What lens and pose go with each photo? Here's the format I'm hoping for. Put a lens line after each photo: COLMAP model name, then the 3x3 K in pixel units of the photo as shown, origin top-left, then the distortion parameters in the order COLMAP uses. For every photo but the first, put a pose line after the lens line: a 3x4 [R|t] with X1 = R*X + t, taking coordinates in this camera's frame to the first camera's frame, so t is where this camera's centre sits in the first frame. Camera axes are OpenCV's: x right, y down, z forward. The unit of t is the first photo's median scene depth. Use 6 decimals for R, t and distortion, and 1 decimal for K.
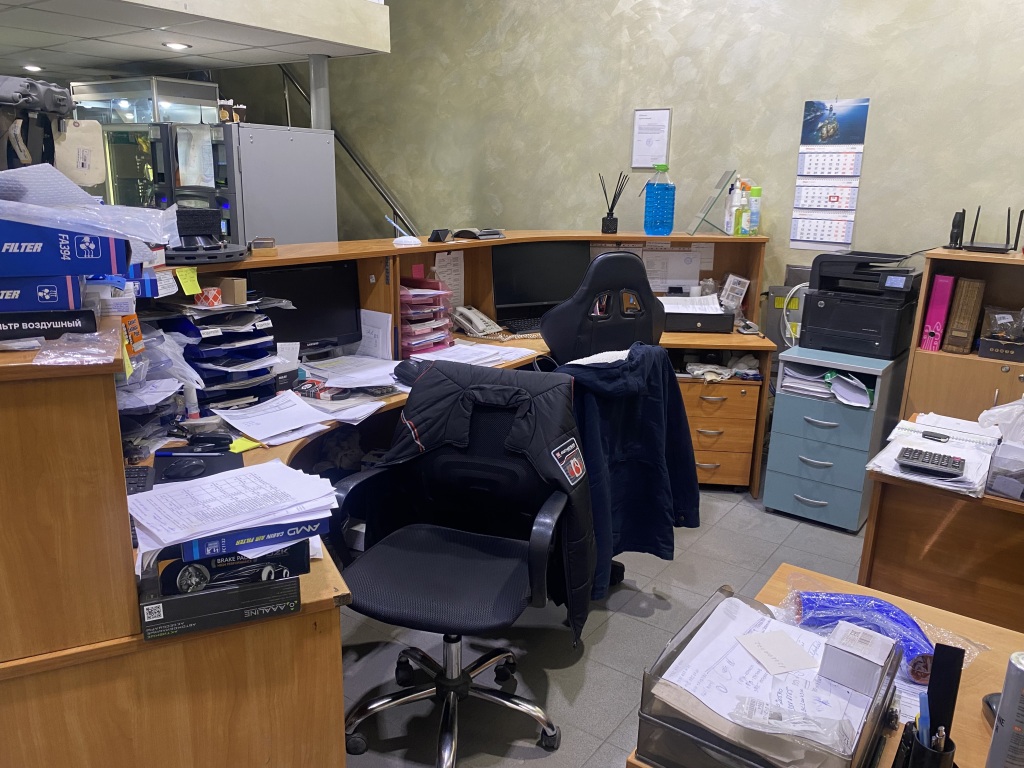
lens RADIAL K [[779.0, 0, 518.6], [0, 779.0, 387.2], [0, 0, 1]] dist [0.021249, -0.024306]
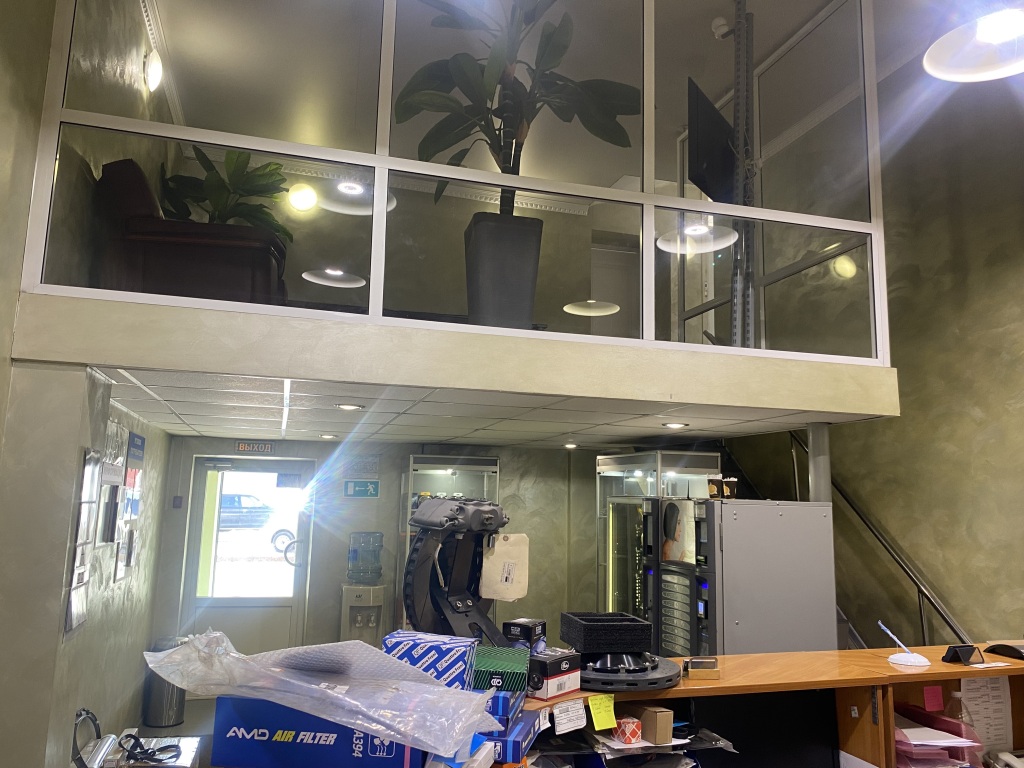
lens RADIAL K [[779.0, 0, 533.7], [0, 779.0, 377.4], [0, 0, 1]] dist [0.021249, -0.024306]
pose [[0.797404, -0.095159, -0.595896, 0.037599], [-0.159848, 0.918905, -0.360642, -0.093082], [0.581890, 0.382830, 0.717527, 0.125976]]
